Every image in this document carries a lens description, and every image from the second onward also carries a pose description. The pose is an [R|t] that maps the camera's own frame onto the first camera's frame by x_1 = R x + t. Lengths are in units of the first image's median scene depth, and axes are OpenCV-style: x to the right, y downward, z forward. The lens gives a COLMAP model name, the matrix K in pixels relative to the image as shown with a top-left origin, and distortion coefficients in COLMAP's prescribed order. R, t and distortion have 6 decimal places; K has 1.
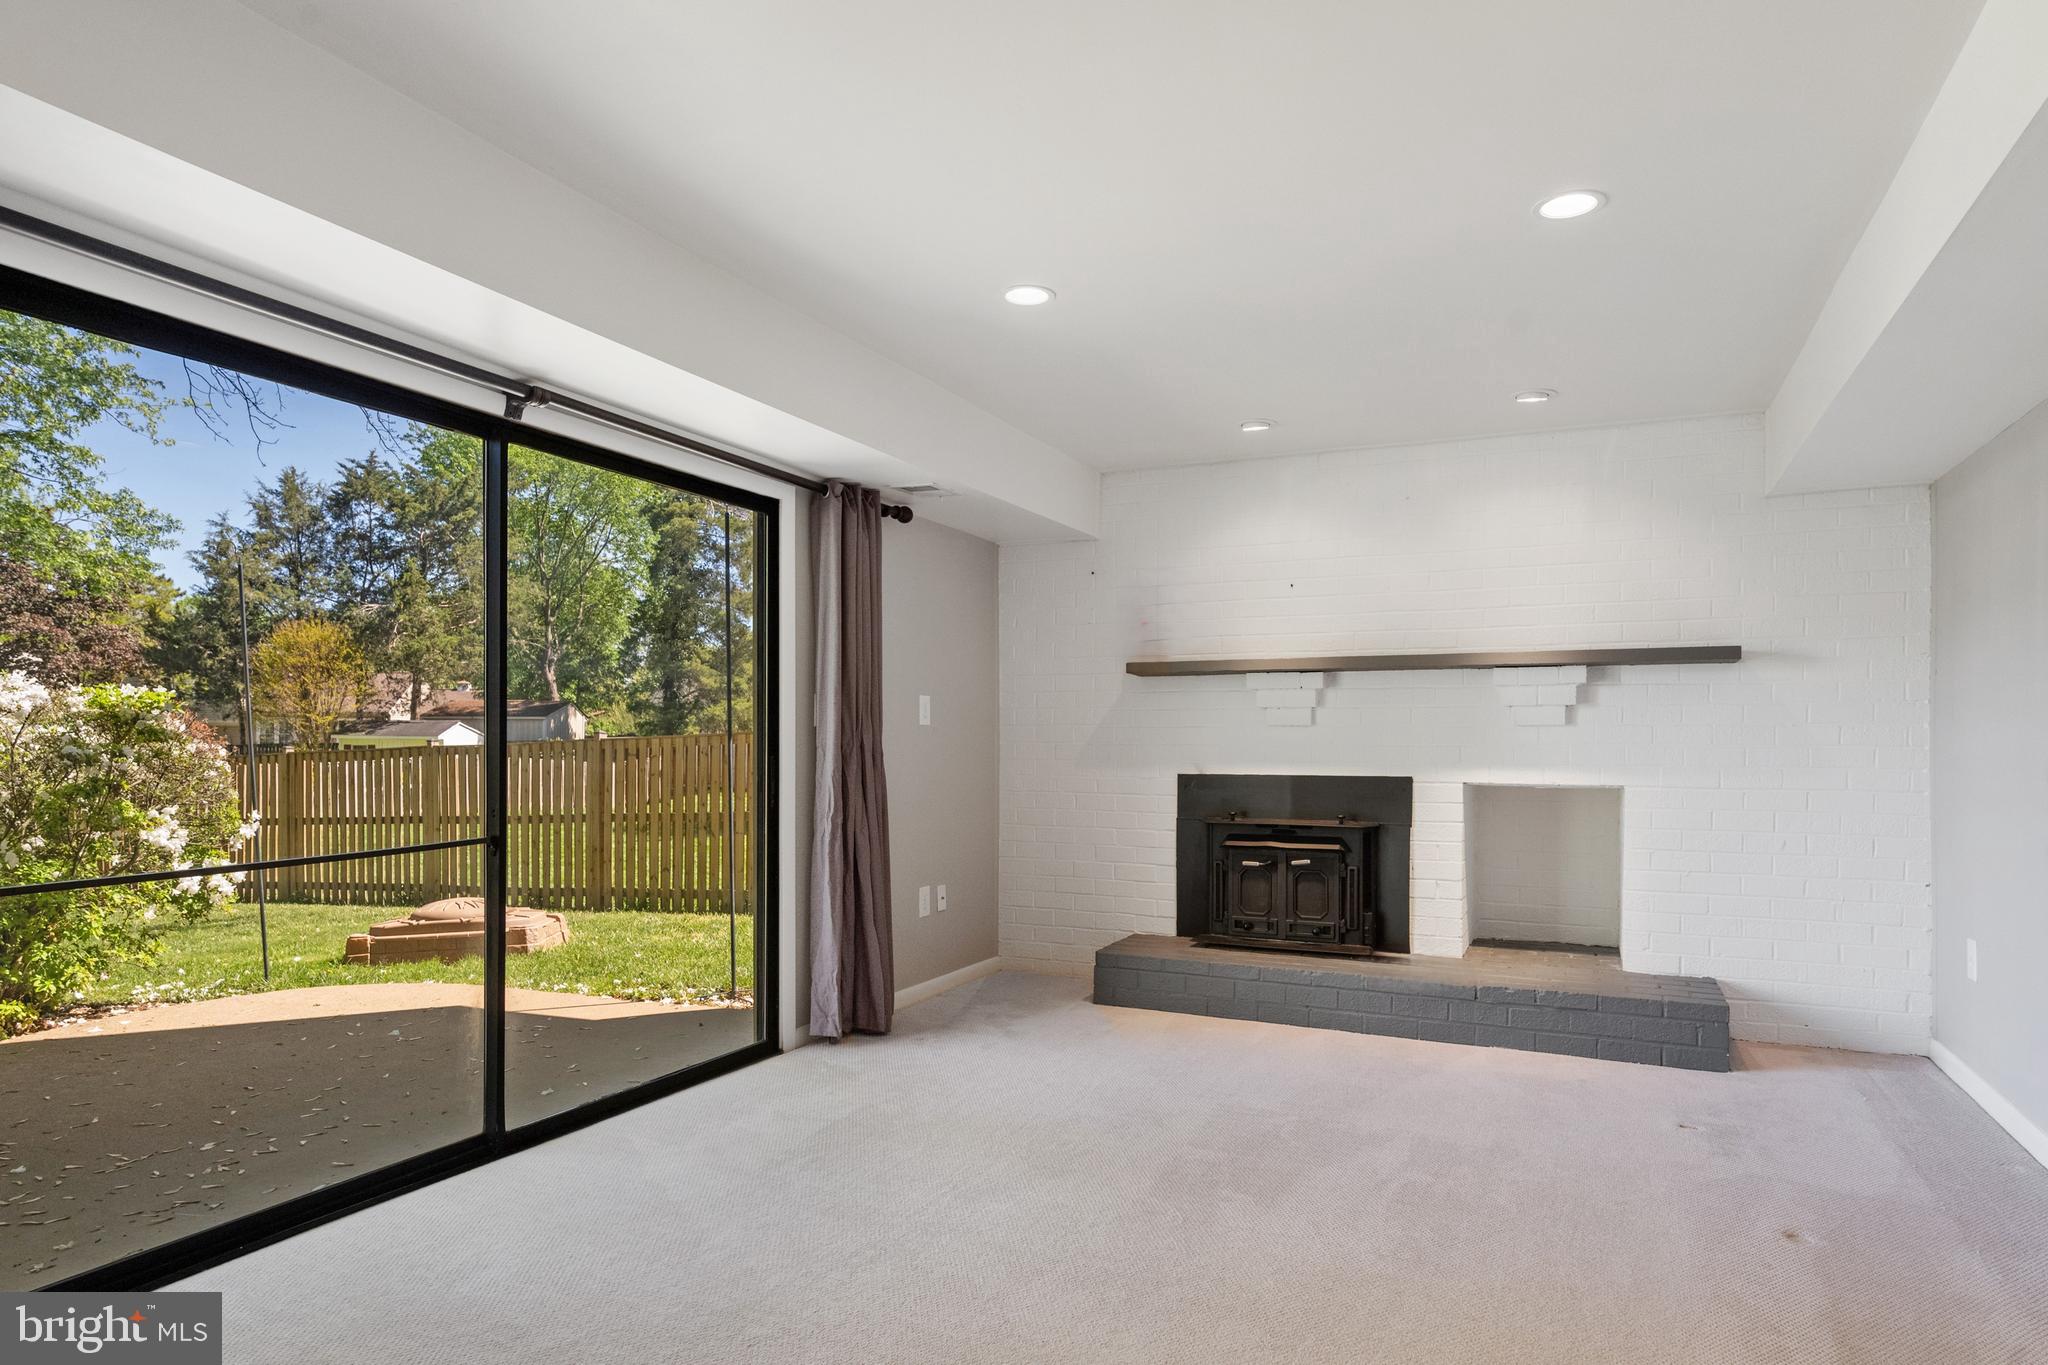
lens RADIAL K [[1196.4, 0, 1024.5], [0, 1196.4, 729.4], [0, 0, 1]] dist [0.000709, 0.001312]
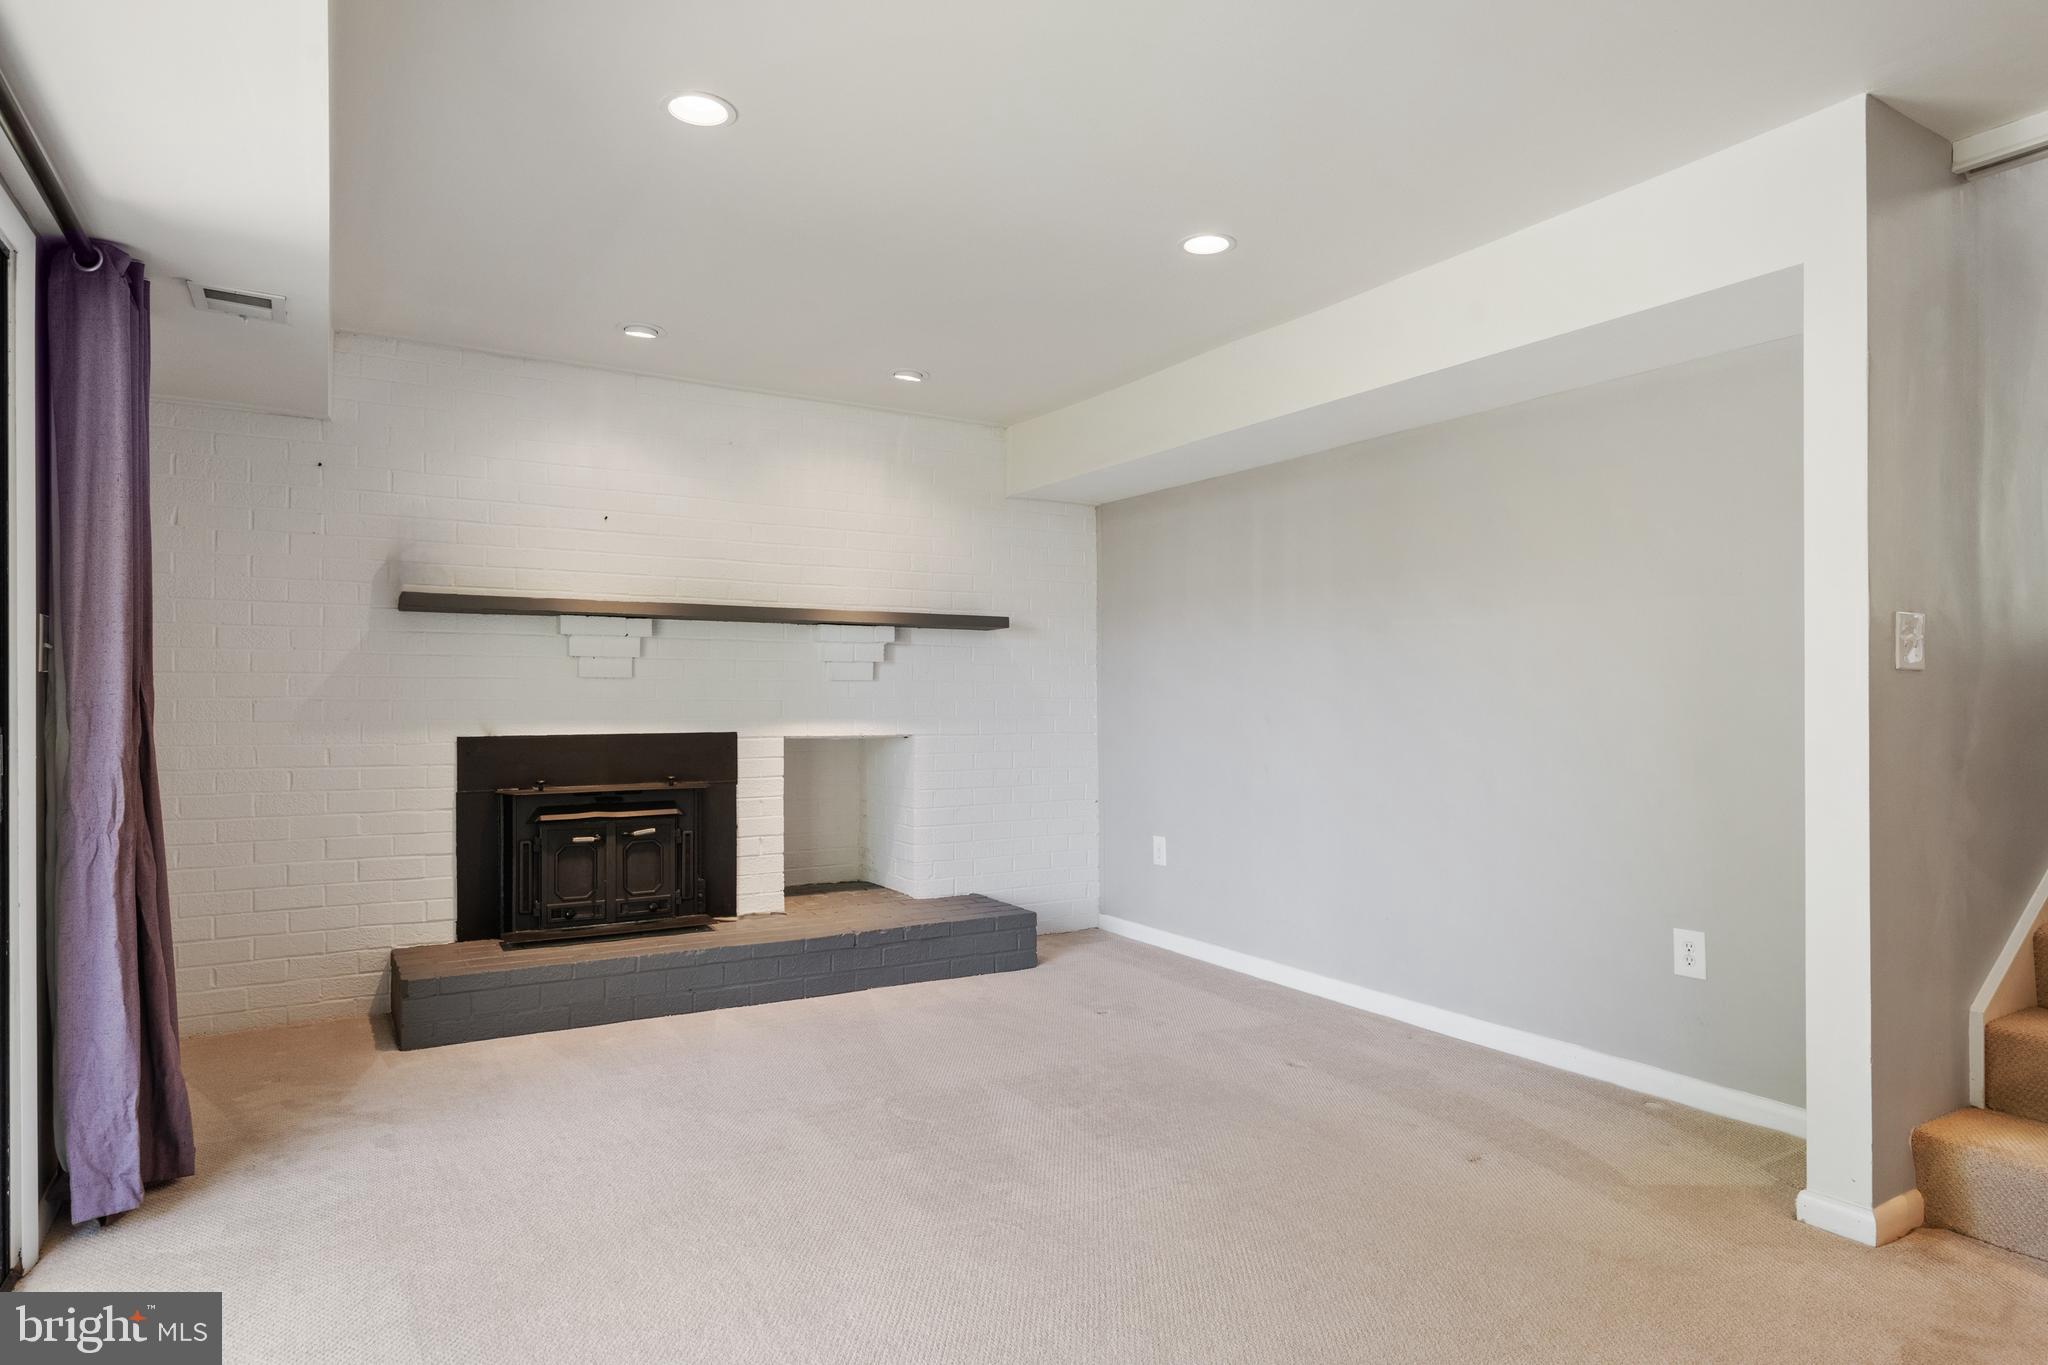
lens RADIAL K [[1174.0, 0, 1024.0], [0, 1174.0, 682.5], [0, 0, 1]] dist [-0.001552, 0.000443]
pose [[0.553455, 0.006177, 0.832856, -0.344409], [-0.009986, 0.999950, -0.000780, -0.002197], [-0.832819, -0.007885, 0.553489, 0.285462]]
